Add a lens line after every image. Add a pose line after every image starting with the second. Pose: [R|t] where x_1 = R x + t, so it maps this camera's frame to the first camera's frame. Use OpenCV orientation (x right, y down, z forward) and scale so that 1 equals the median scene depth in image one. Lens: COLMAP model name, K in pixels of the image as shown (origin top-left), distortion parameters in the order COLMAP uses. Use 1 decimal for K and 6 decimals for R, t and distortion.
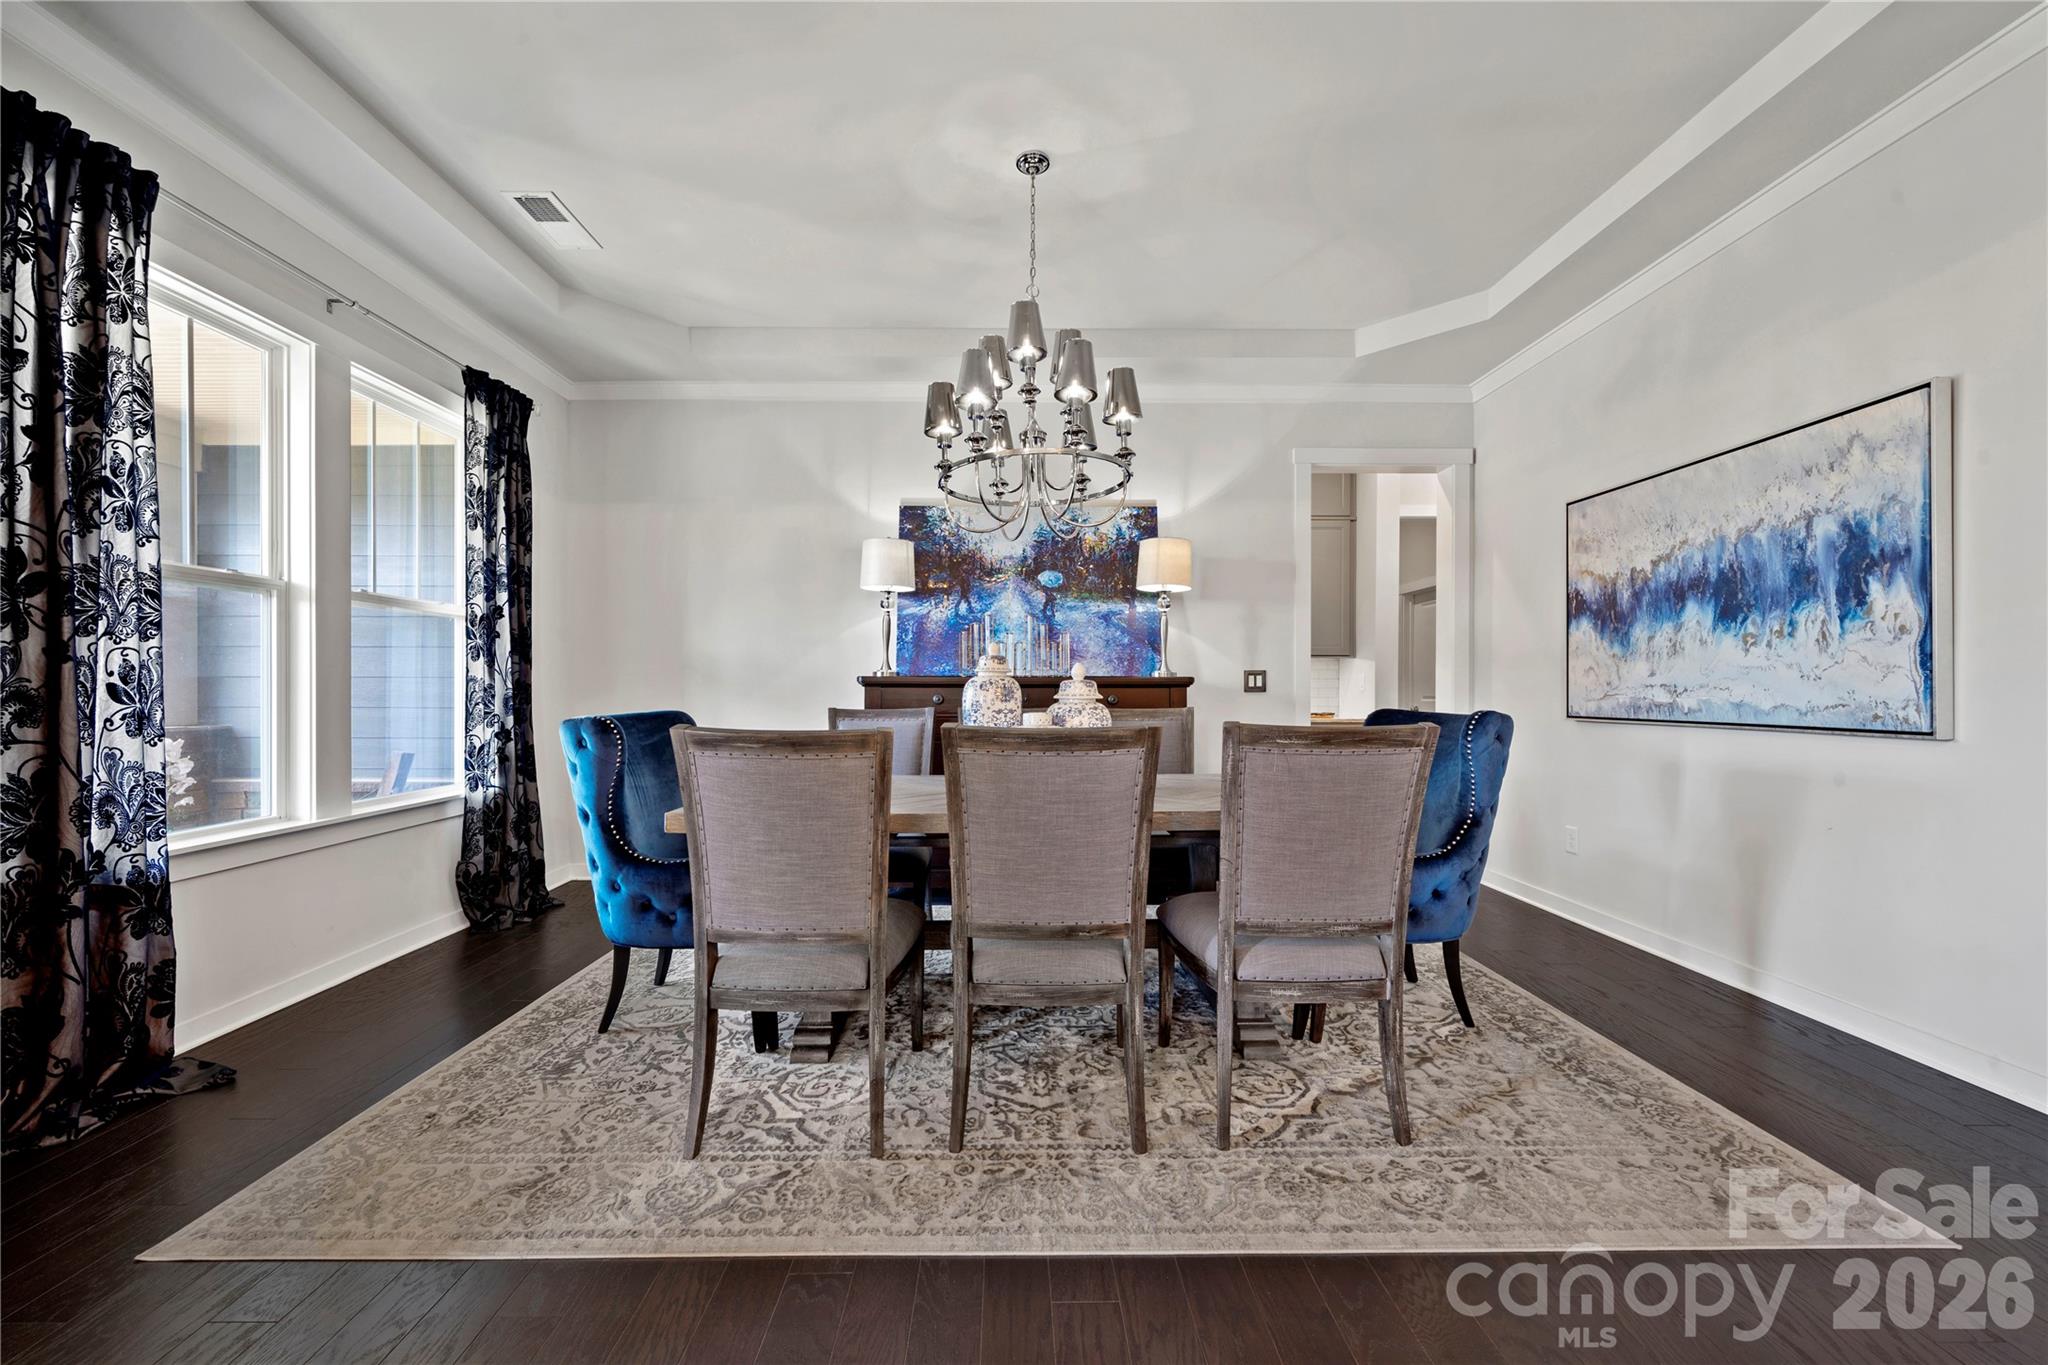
lens RADIAL K [[806.3, 0, 1017.4], [0, 806.3, 693.2], [0, 0, 1]] dist [0.001723, -0.002361]
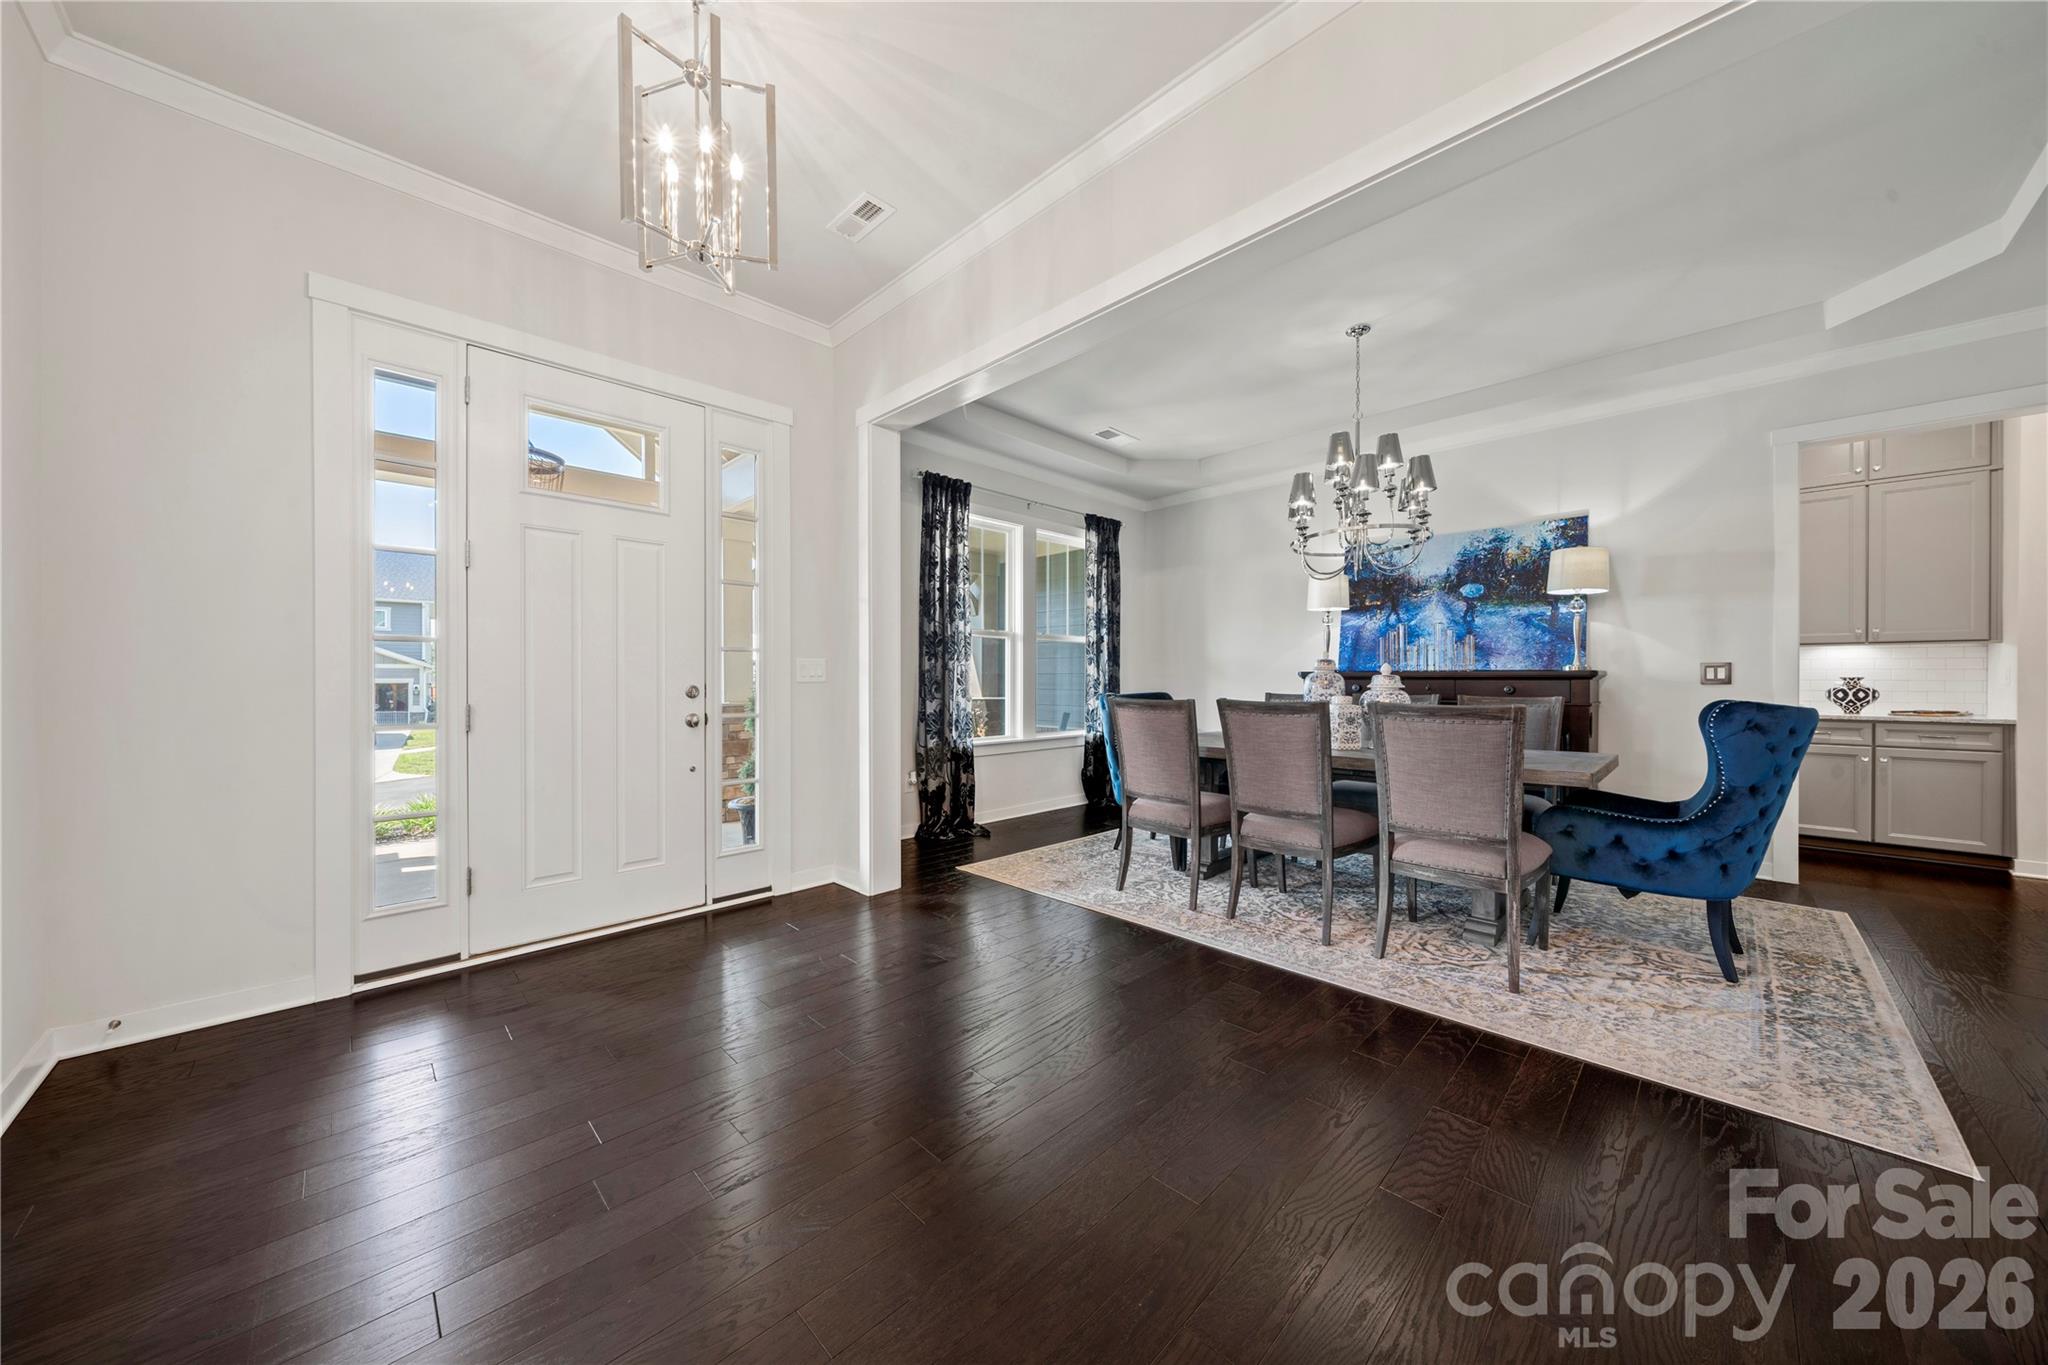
lens RADIAL K [[688.3, 0, 1019.9], [0, 688.3, 679.2], [0, 0, 1]] dist [-0.004151, -0.000122]
pose [[0.697529, 0.001062, -0.716556, 0.400778], [-0.005914, 0.999973, -0.004275, 0.001072], [0.716533, 0.007220, 0.697516, -0.275057]]
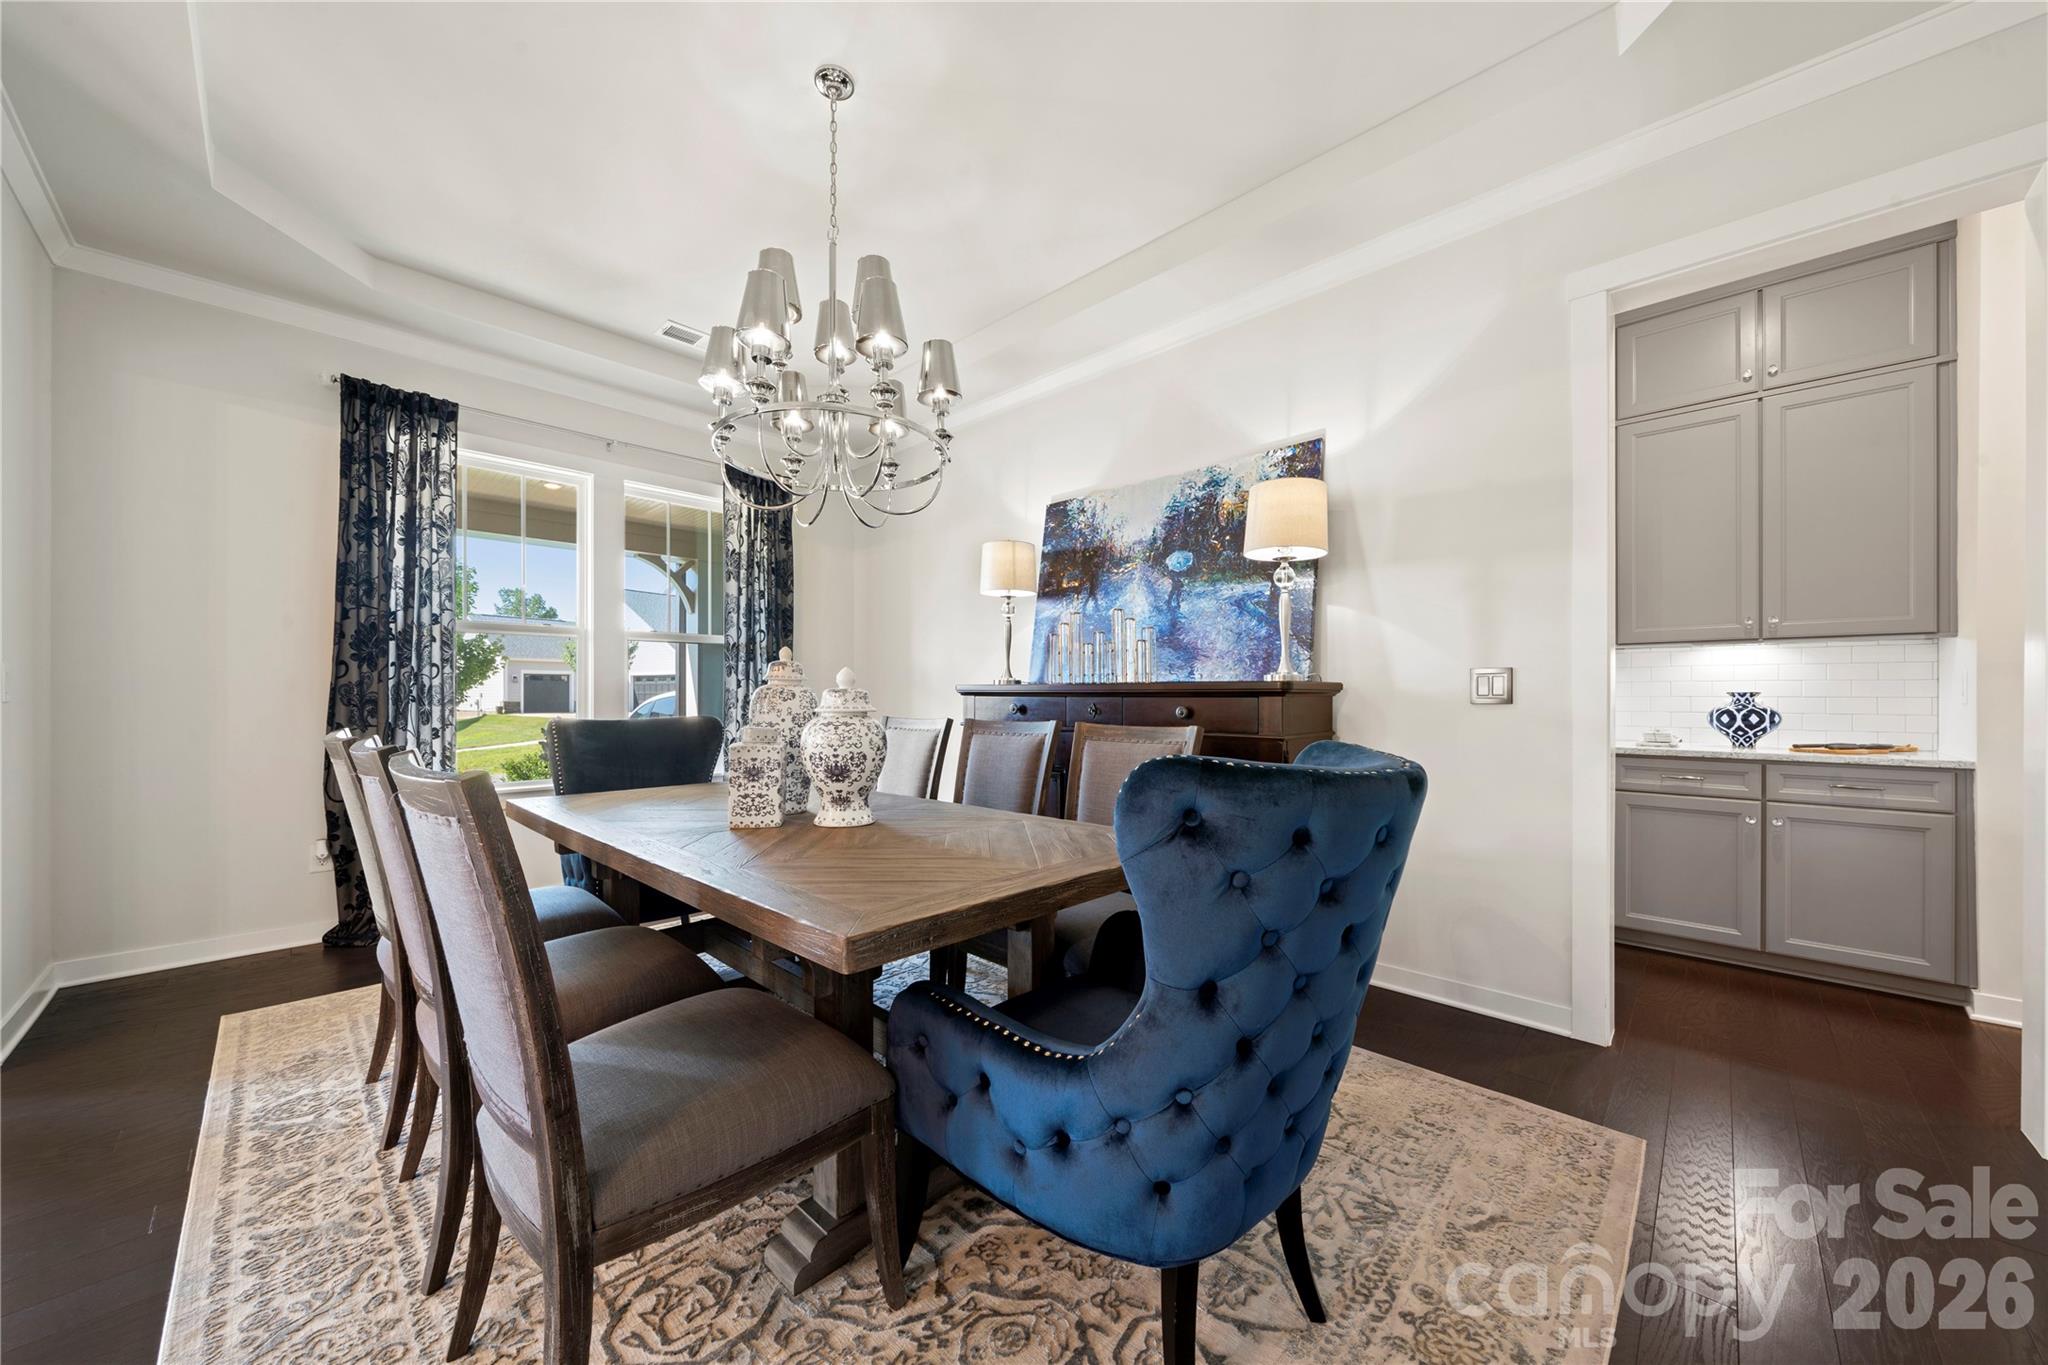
lens RADIAL K [[723.7, 0, 1013.8], [0, 723.7, 694.2], [0, 0, 1]] dist [-0.000674, -0.000169]
pose [[0.711462, -0.001038, -0.702724, 0.559976], [-0.005779, 0.999956, -0.007328, -0.003420], [0.702701, 0.009275, 0.711425, 0.481587]]
